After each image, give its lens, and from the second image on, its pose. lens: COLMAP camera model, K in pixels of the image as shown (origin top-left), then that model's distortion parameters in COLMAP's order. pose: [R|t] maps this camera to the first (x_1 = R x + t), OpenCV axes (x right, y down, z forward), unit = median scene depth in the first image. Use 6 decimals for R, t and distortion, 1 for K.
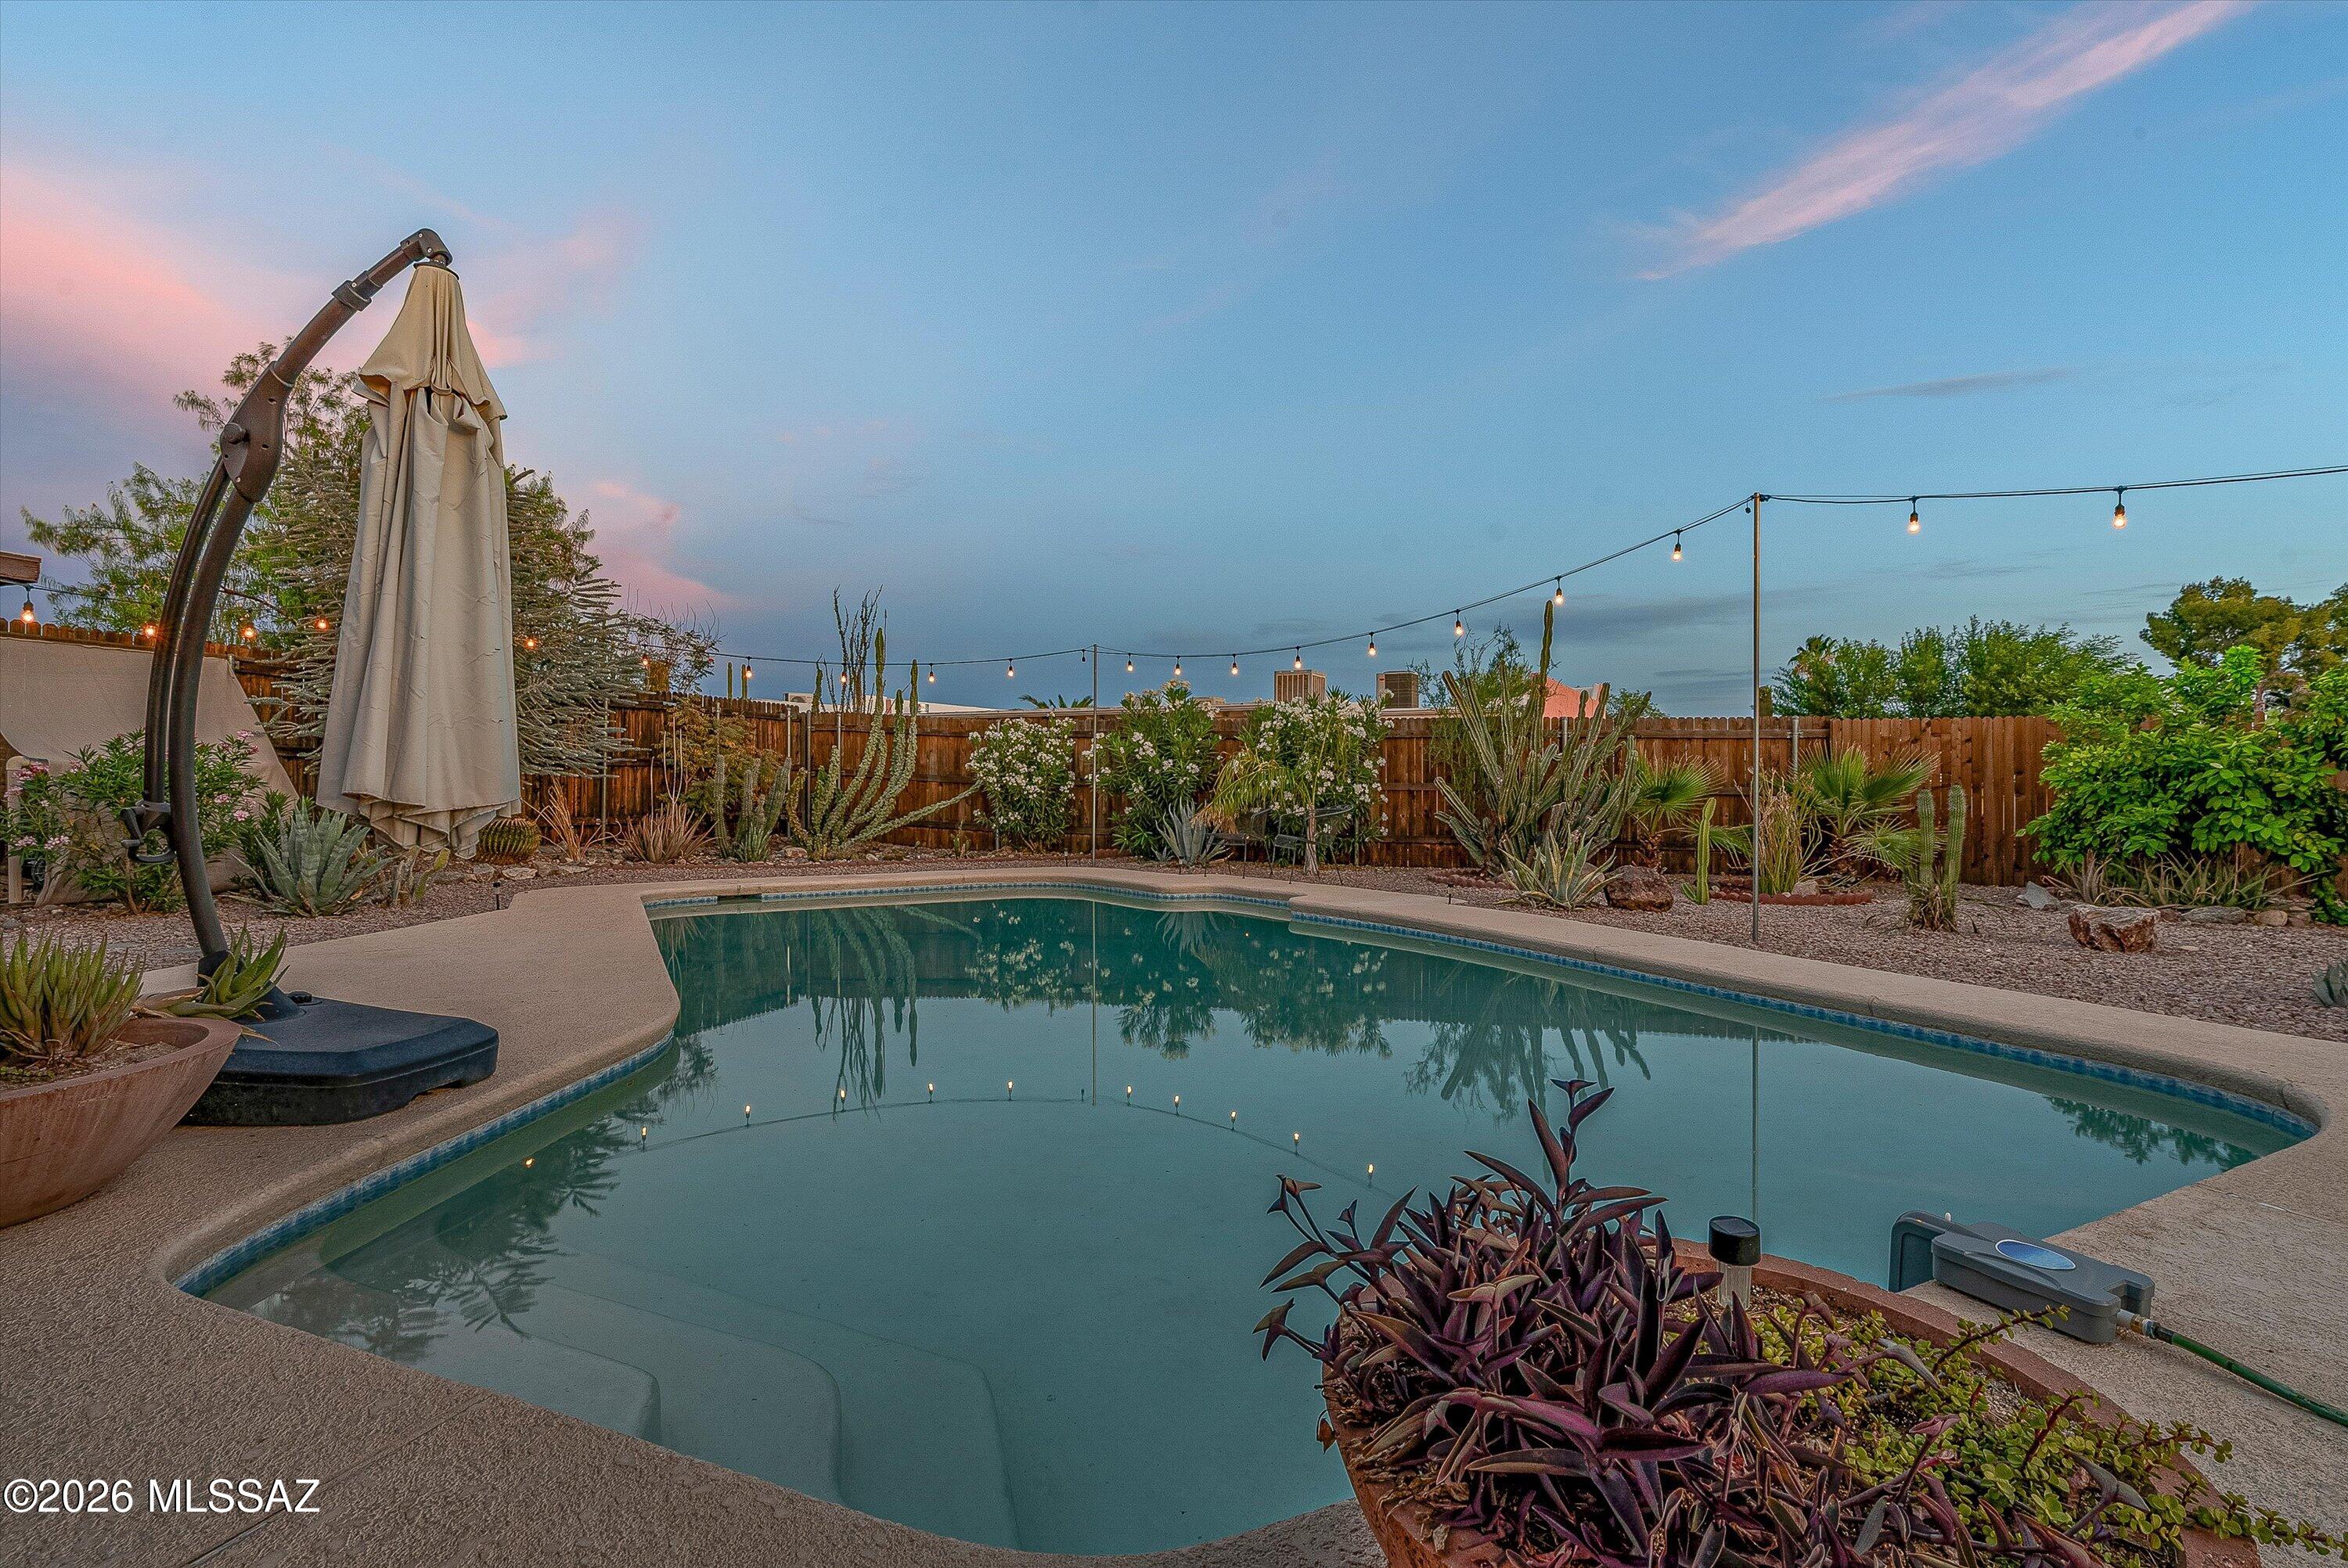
lens RADIAL K [[1126.7, 0, 1165.4], [0, 1126.7, 772.1], [0, 0, 1]] dist [-0.003387, -0.000060]
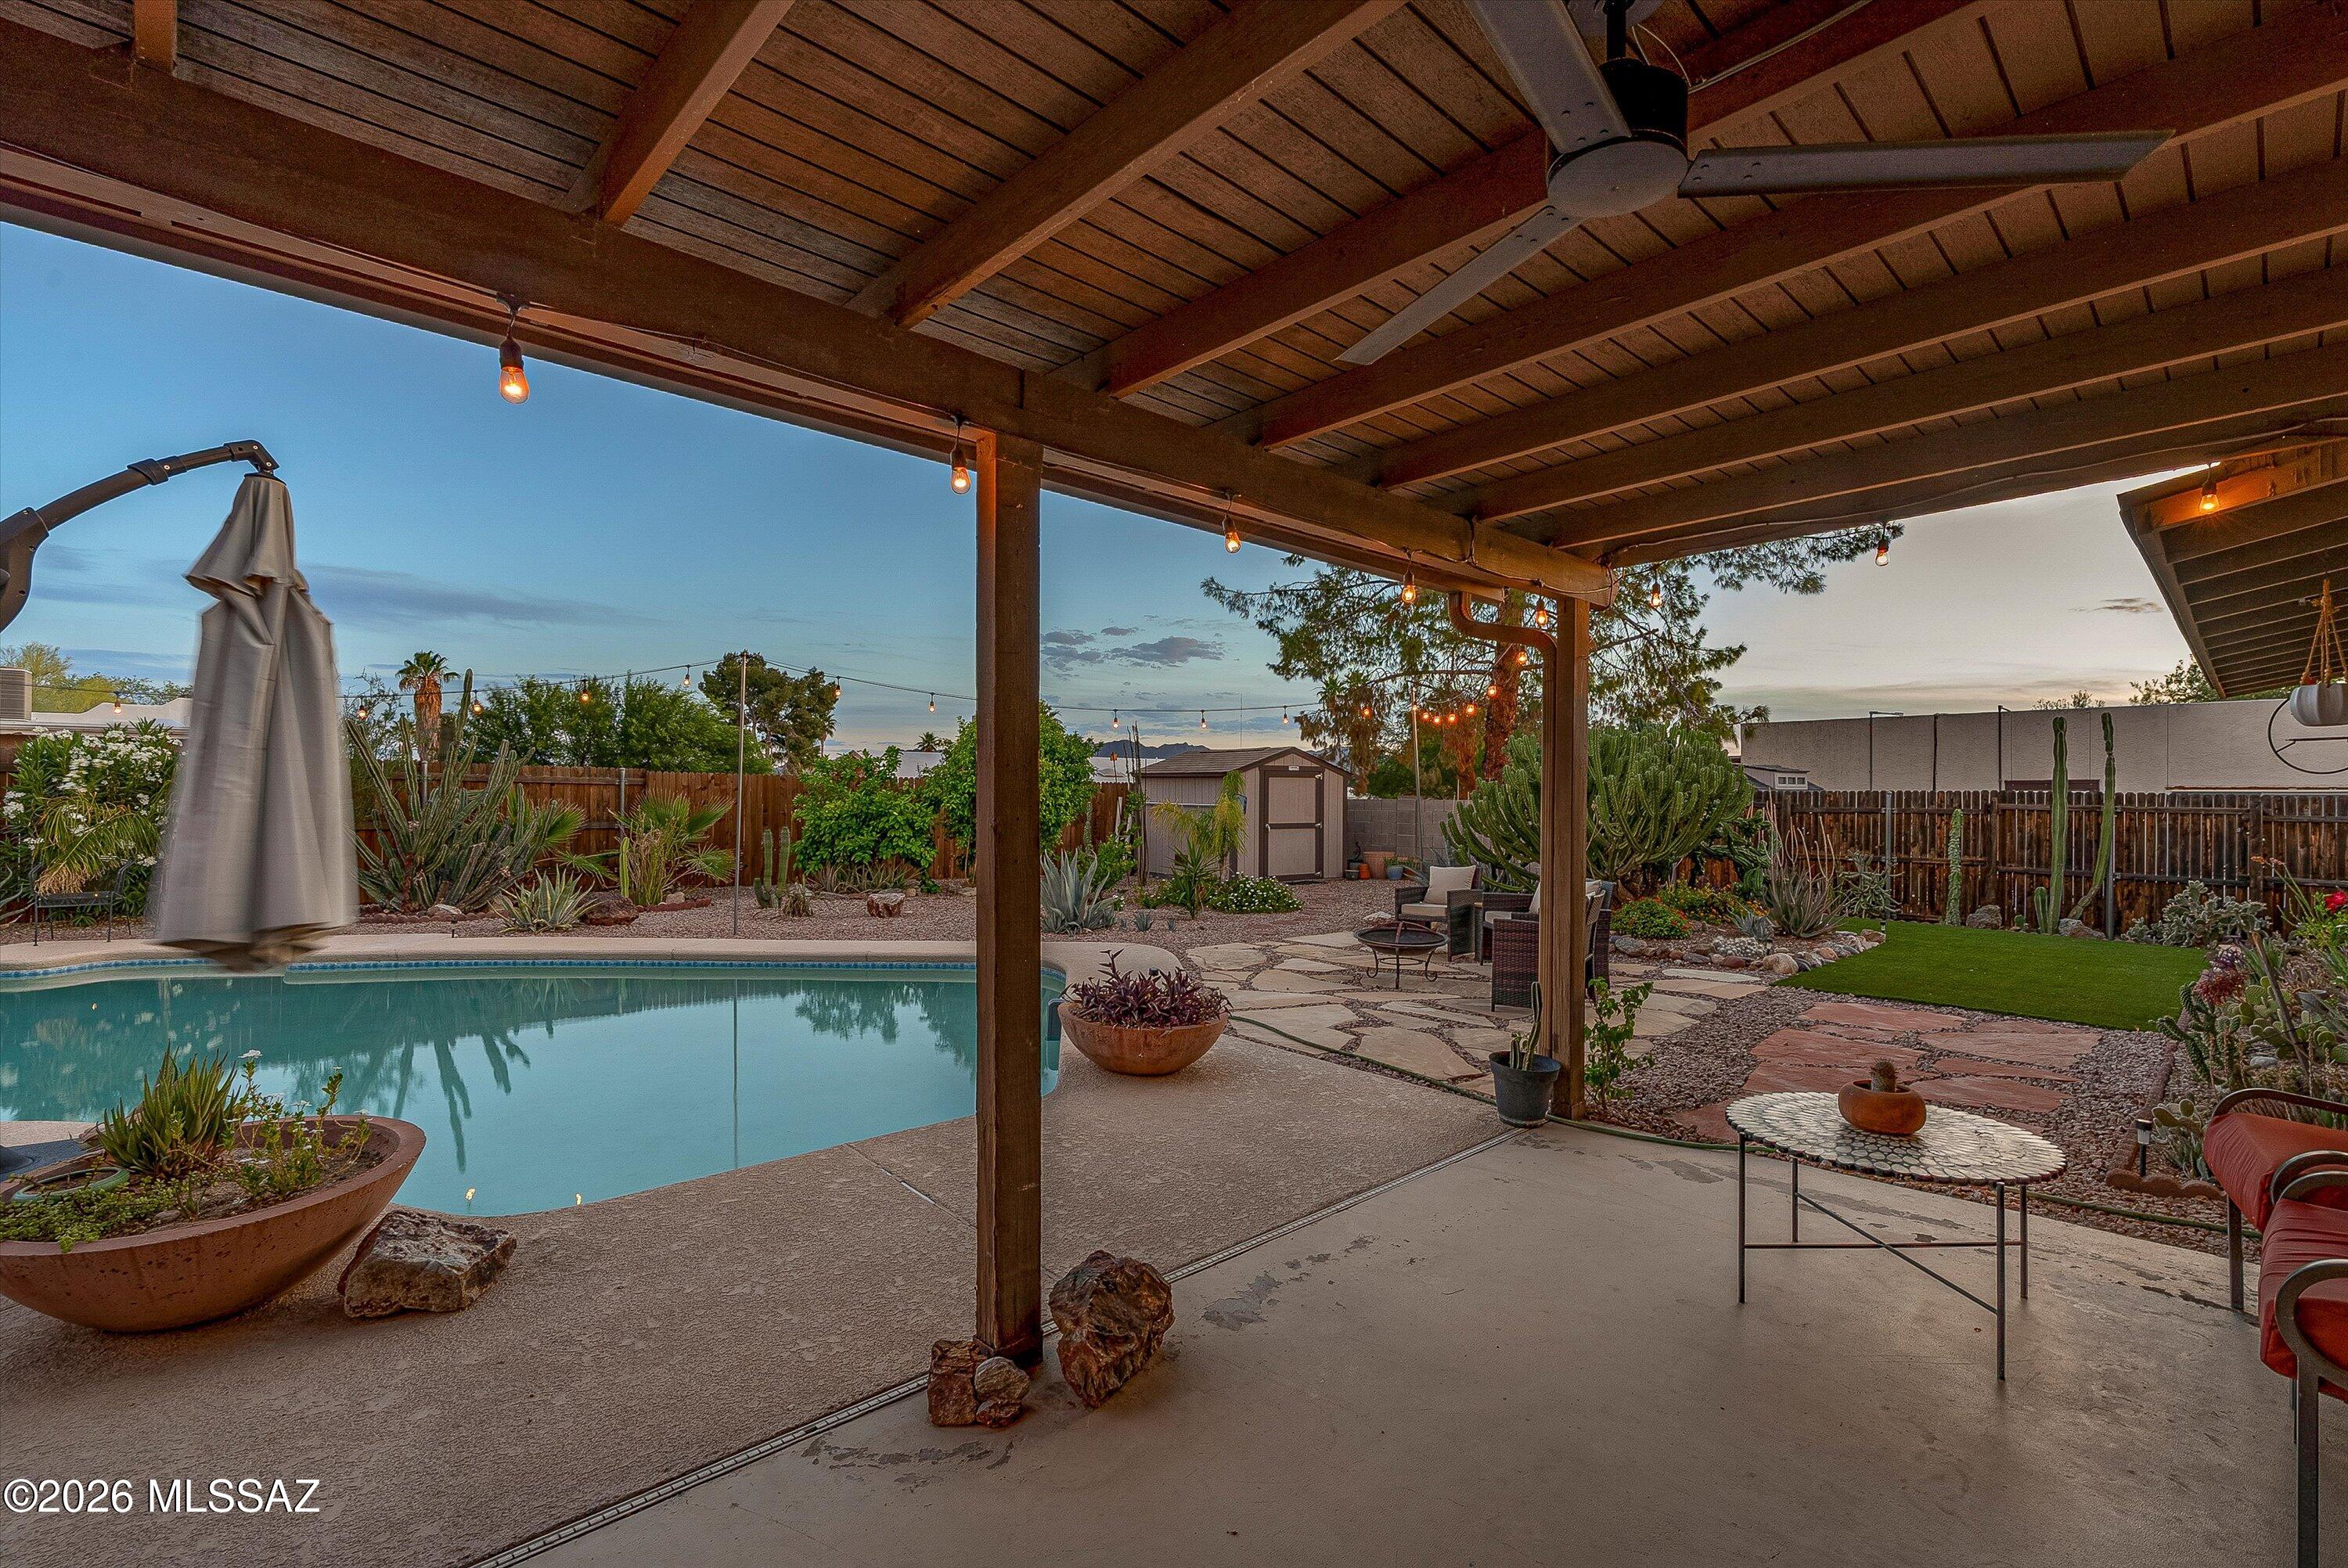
lens RADIAL K [[1062.2, 0, 1175.0], [0, 1062.2, 791.5], [0, 0, 1]] dist [-0.001257, 0.000083]
pose [[0.393342, 0.004501, 0.919381, -0.176613], [-0.014591, 0.999893, 0.001347, -0.017969], [-0.919276, -0.013944, 0.393366, -0.042468]]
